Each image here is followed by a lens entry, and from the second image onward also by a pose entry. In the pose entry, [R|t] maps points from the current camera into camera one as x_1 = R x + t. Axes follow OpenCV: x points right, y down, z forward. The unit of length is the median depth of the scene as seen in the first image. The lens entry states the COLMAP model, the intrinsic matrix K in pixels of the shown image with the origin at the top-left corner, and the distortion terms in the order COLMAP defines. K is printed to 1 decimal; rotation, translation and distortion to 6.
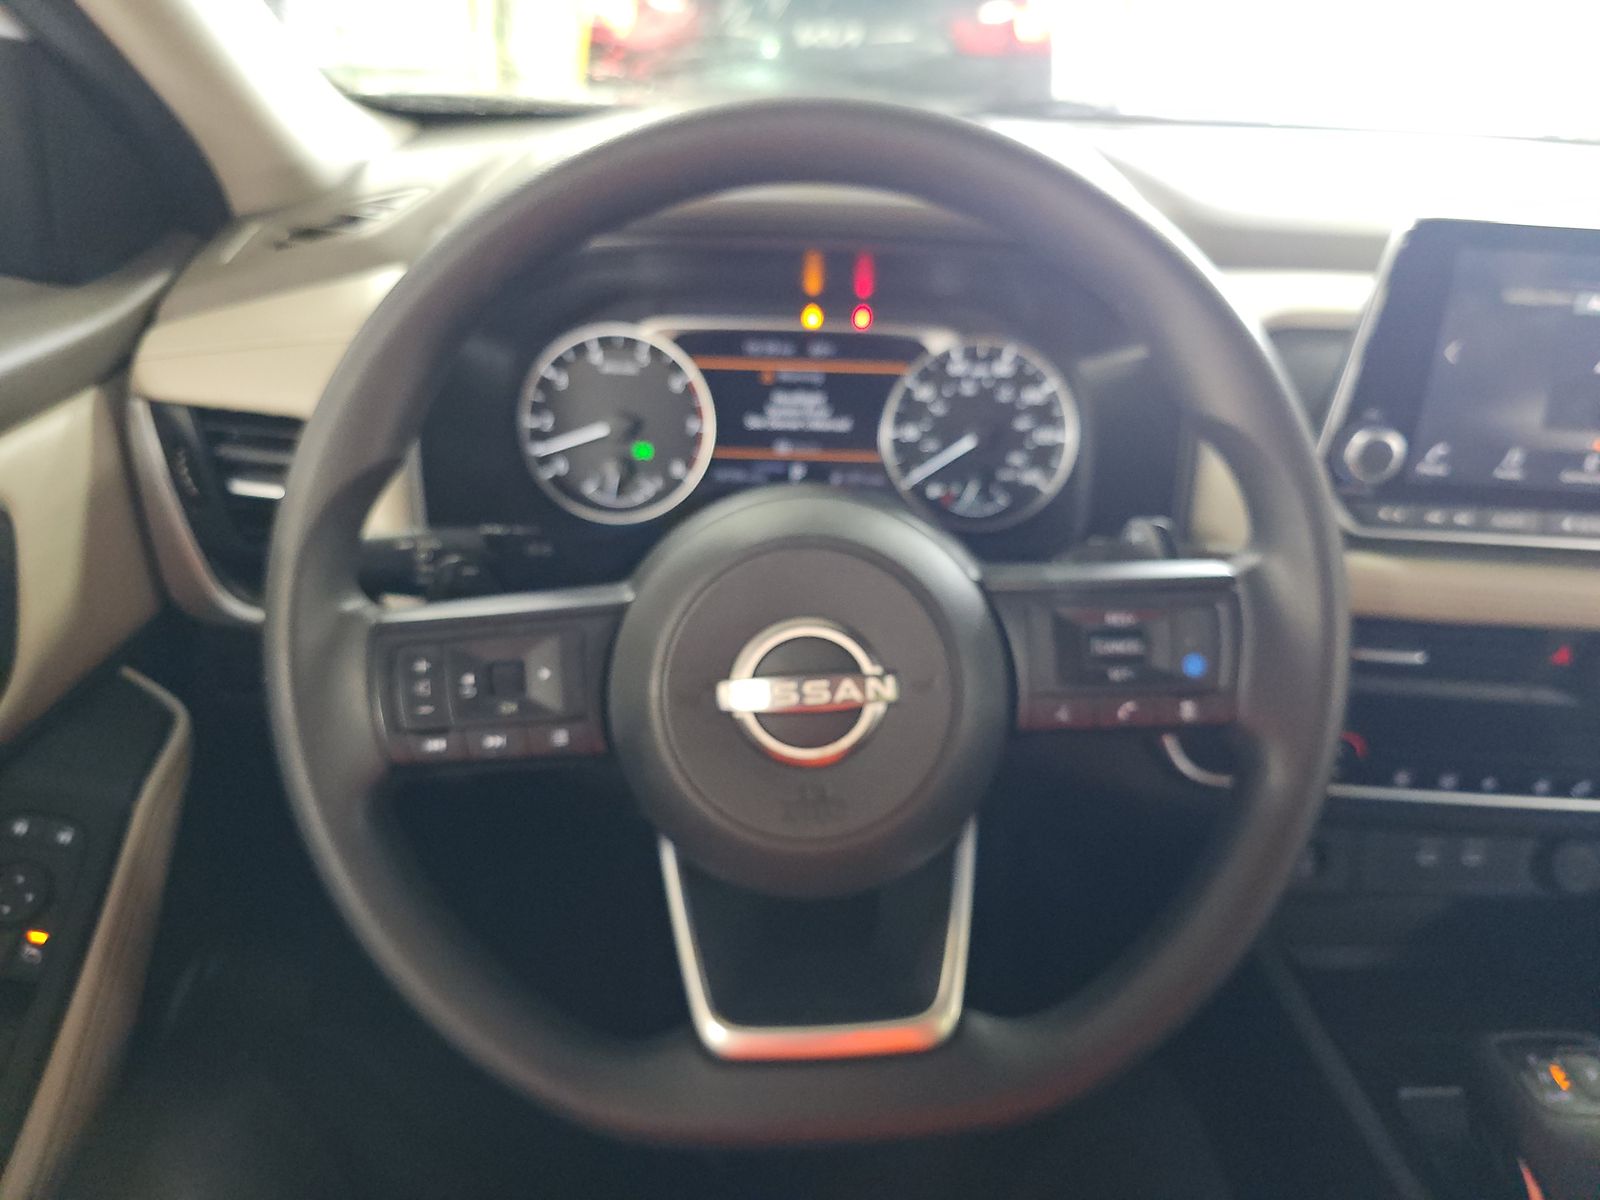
lens RADIAL K [[1074.8, 0, 800.0], [0, 1074.8, 600.0], [0, 0, 1]] dist [0.001006, -0.029834]
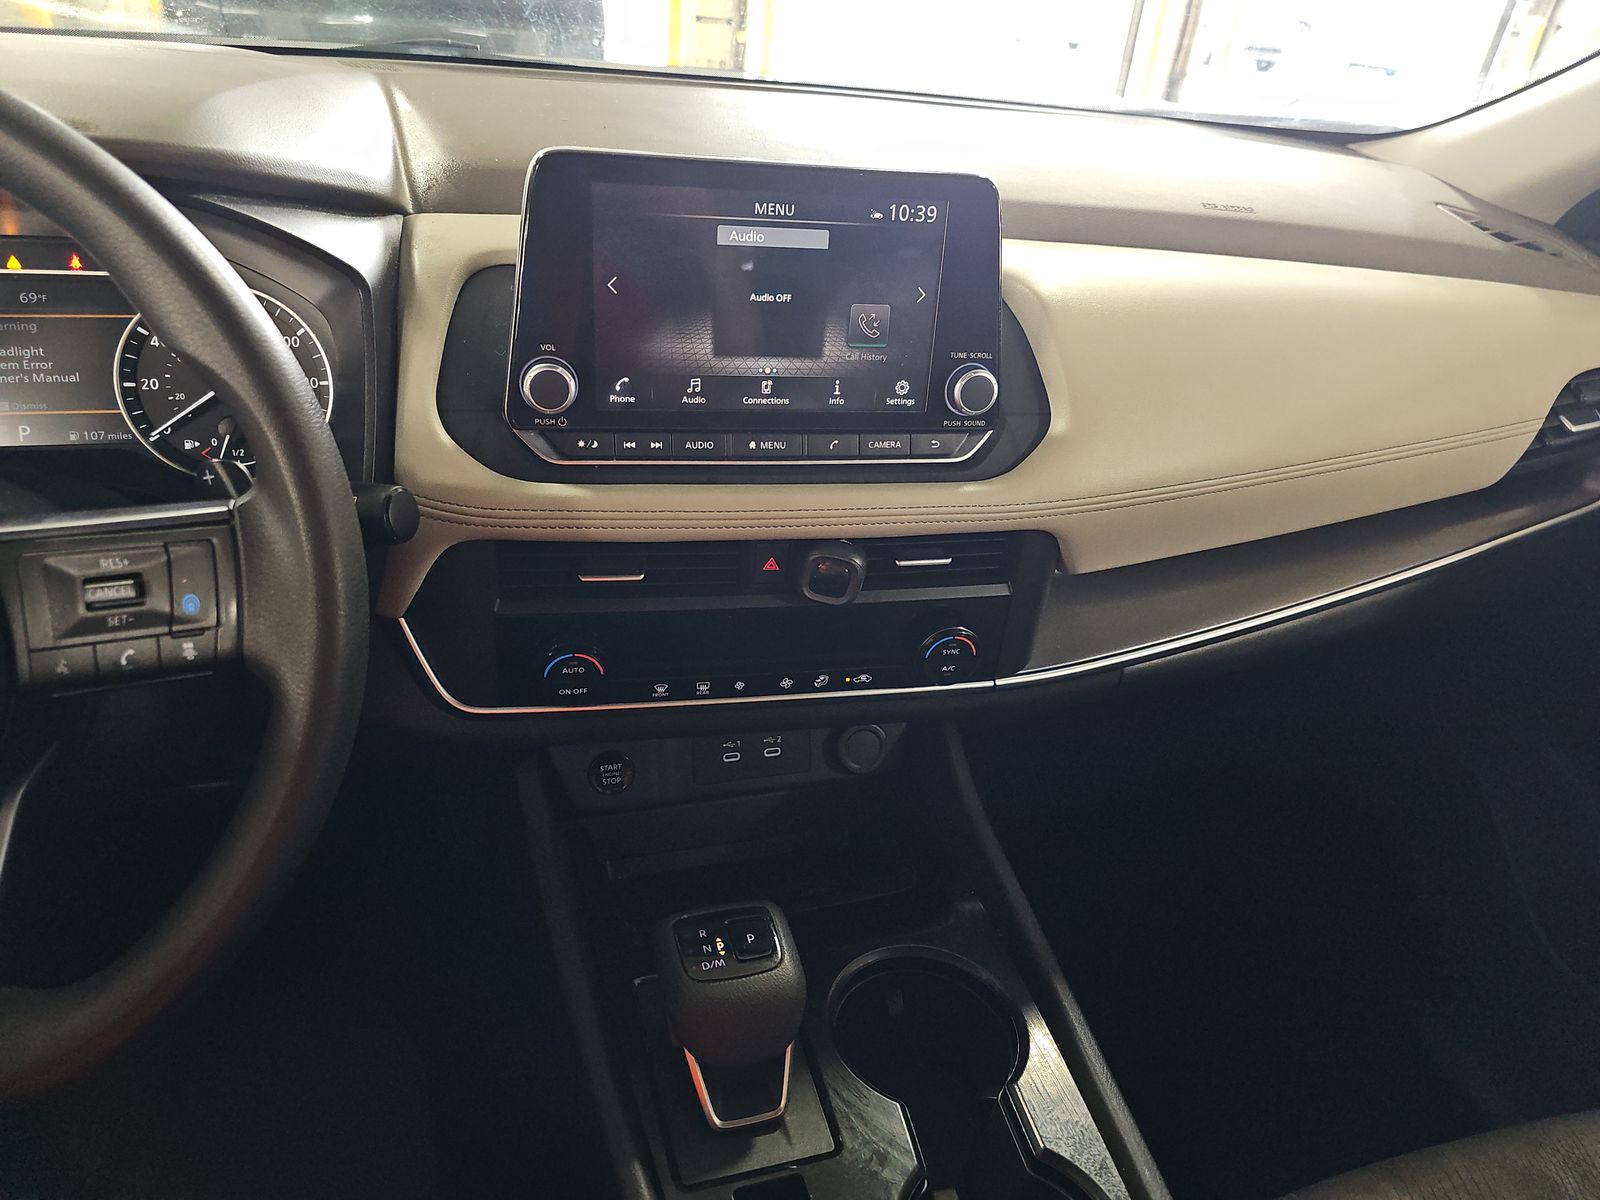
lens RADIAL K [[1074.8, 0, 800.0], [0, 1074.8, 600.0], [0, 0, 1]] dist [0.001006, -0.029834]
pose [[0.963418, -0.086138, 0.253782, 0.415407], [0.074752, 0.995729, 0.054191, 0.027875], [-0.257366, -0.033238, 0.965742, -0.077938]]
